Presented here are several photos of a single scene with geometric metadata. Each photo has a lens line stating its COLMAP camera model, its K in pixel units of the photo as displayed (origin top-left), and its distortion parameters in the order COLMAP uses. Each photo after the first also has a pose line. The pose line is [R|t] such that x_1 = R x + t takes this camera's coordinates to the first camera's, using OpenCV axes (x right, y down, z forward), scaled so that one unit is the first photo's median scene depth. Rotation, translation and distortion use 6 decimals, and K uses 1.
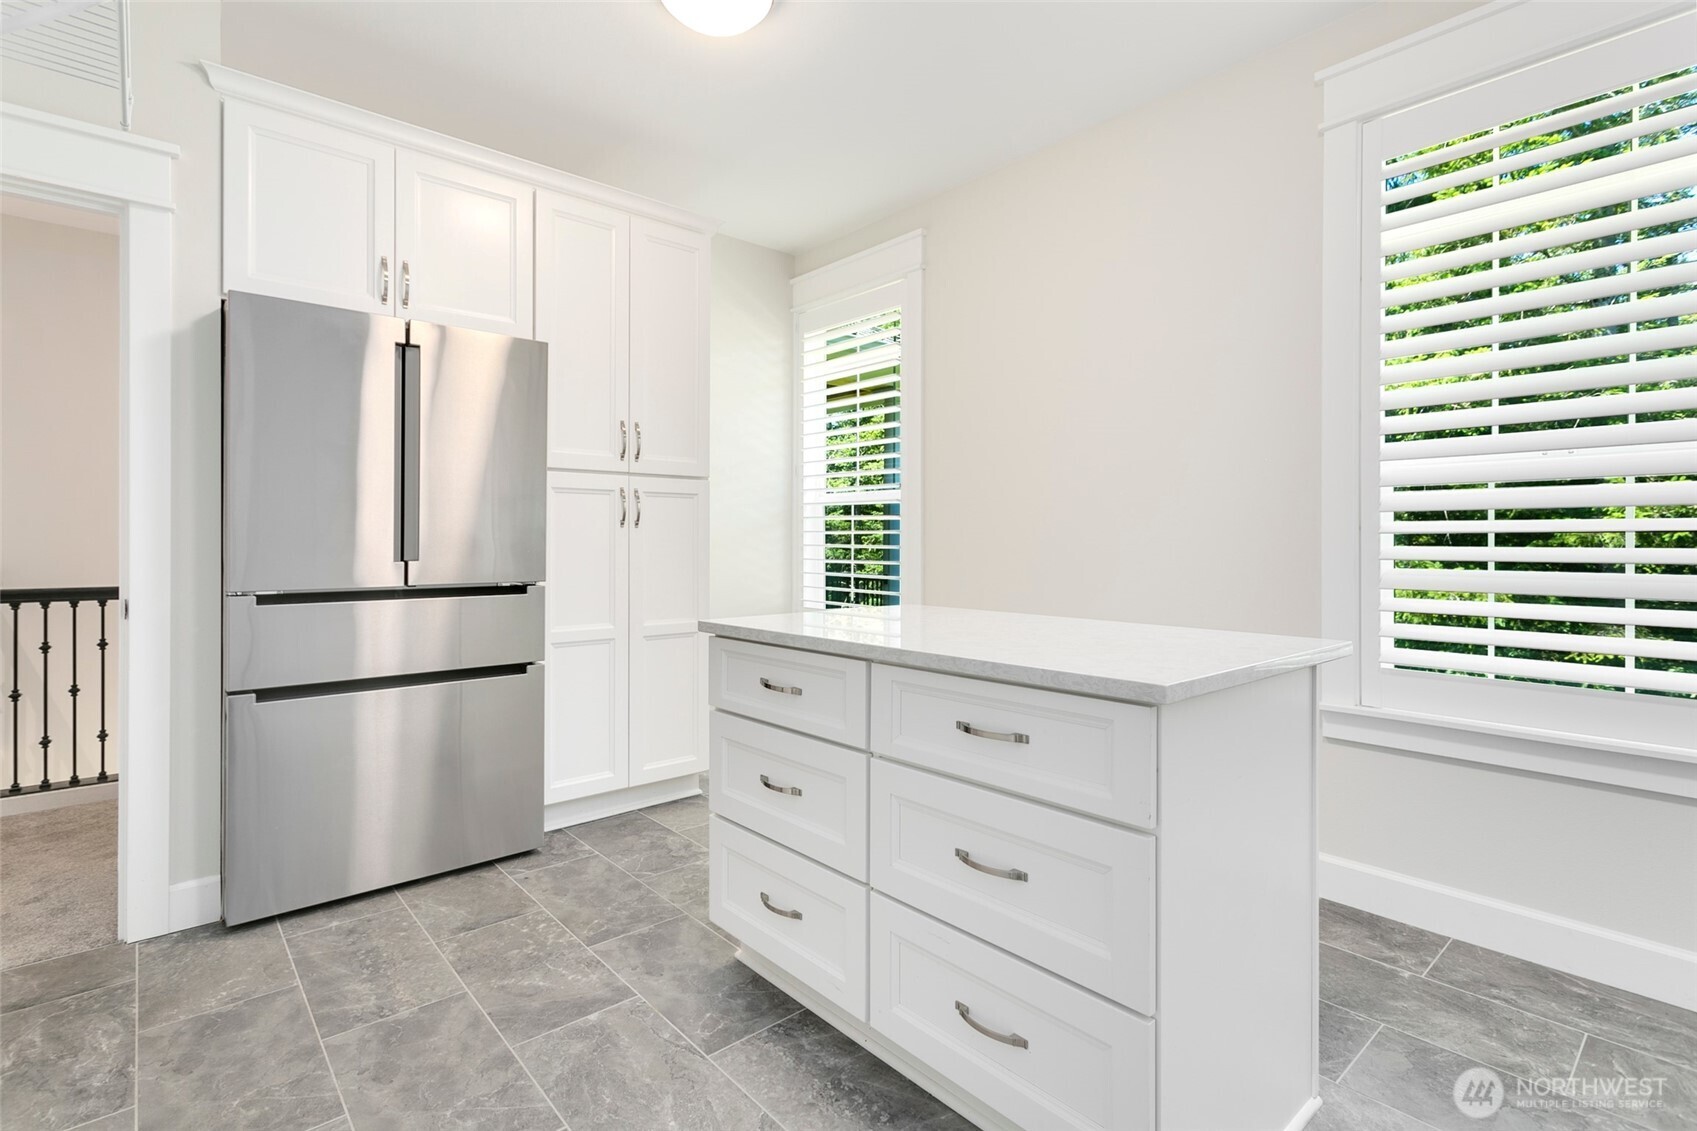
lens RADIAL K [[816.4, 0, 848.2], [0, 816.4, 555.3], [0, 0, 1]] dist [0.001539, 0.001133]
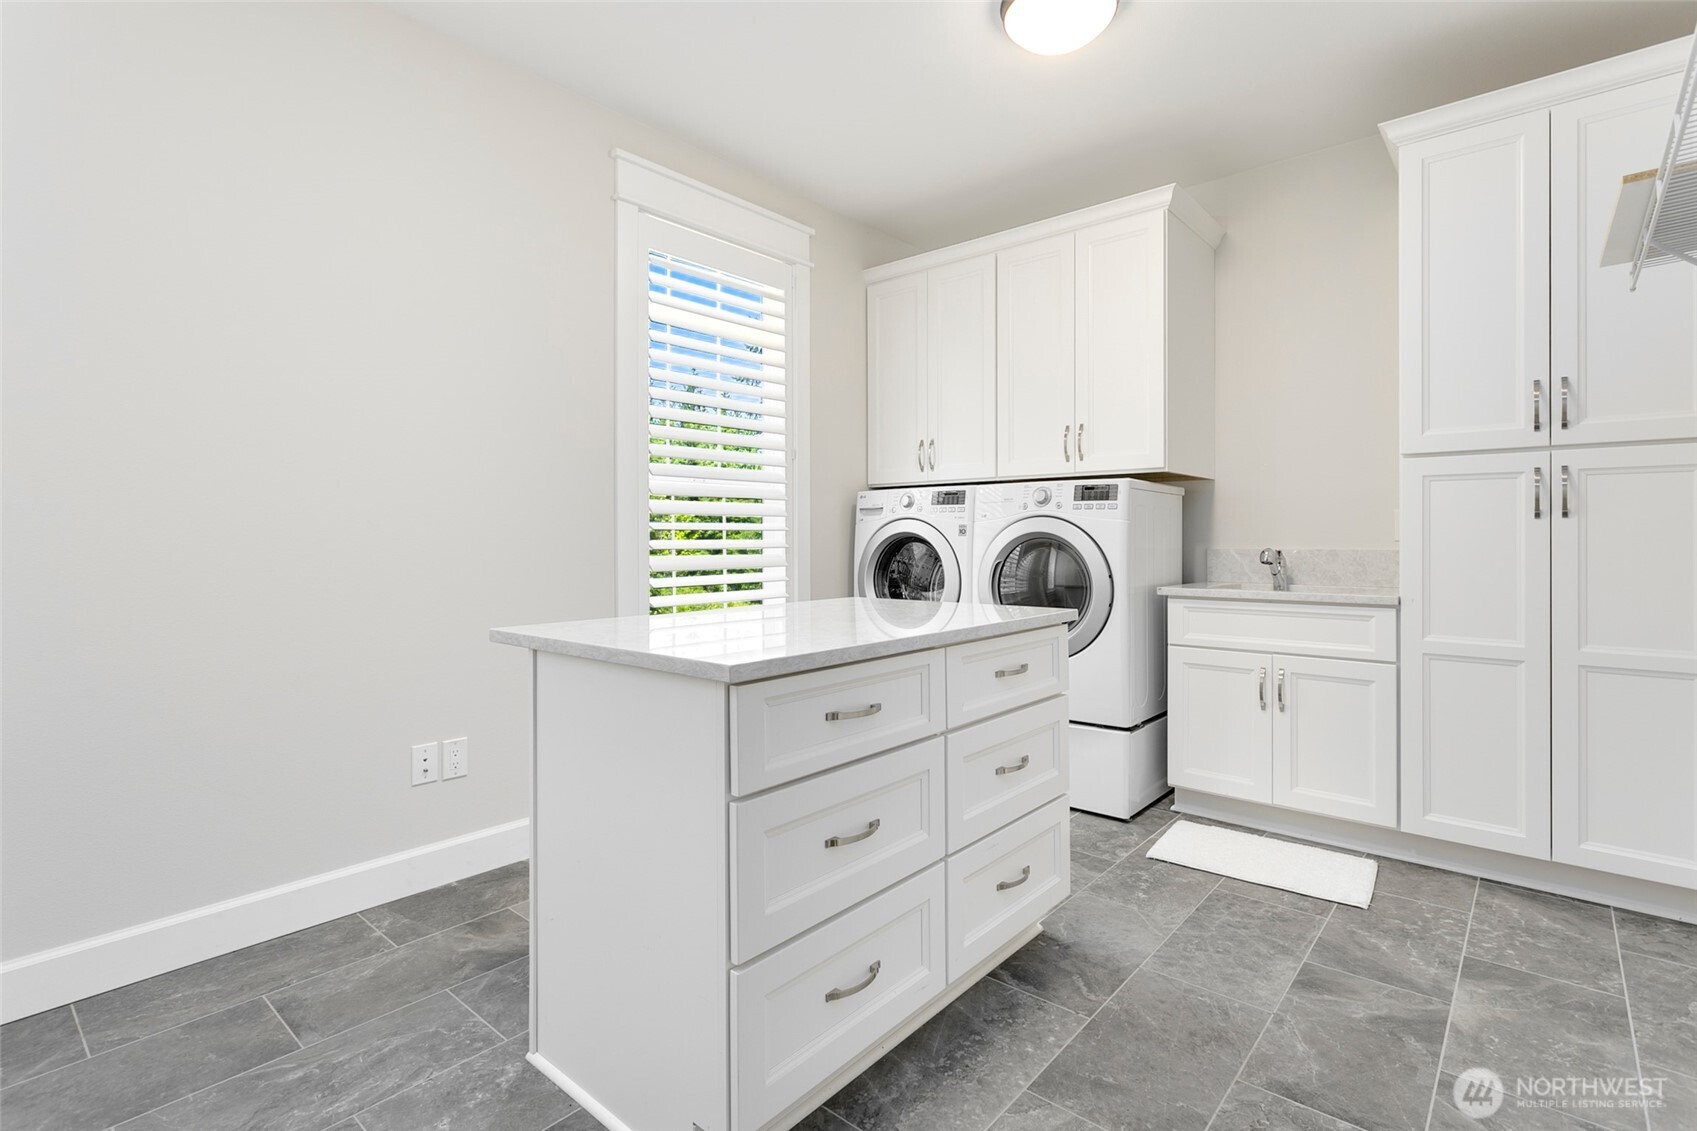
lens RADIAL K [[816.4, 0, 846.3], [0, 816.4, 549.5], [0, 0, 1]] dist [0.001539, 0.001133]
pose [[-0.136771, -0.016638, 0.990463, -0.816469], [0.025393, 0.999472, 0.020296, -0.017749], [-0.990277, 0.027927, -0.136276, 1.021853]]
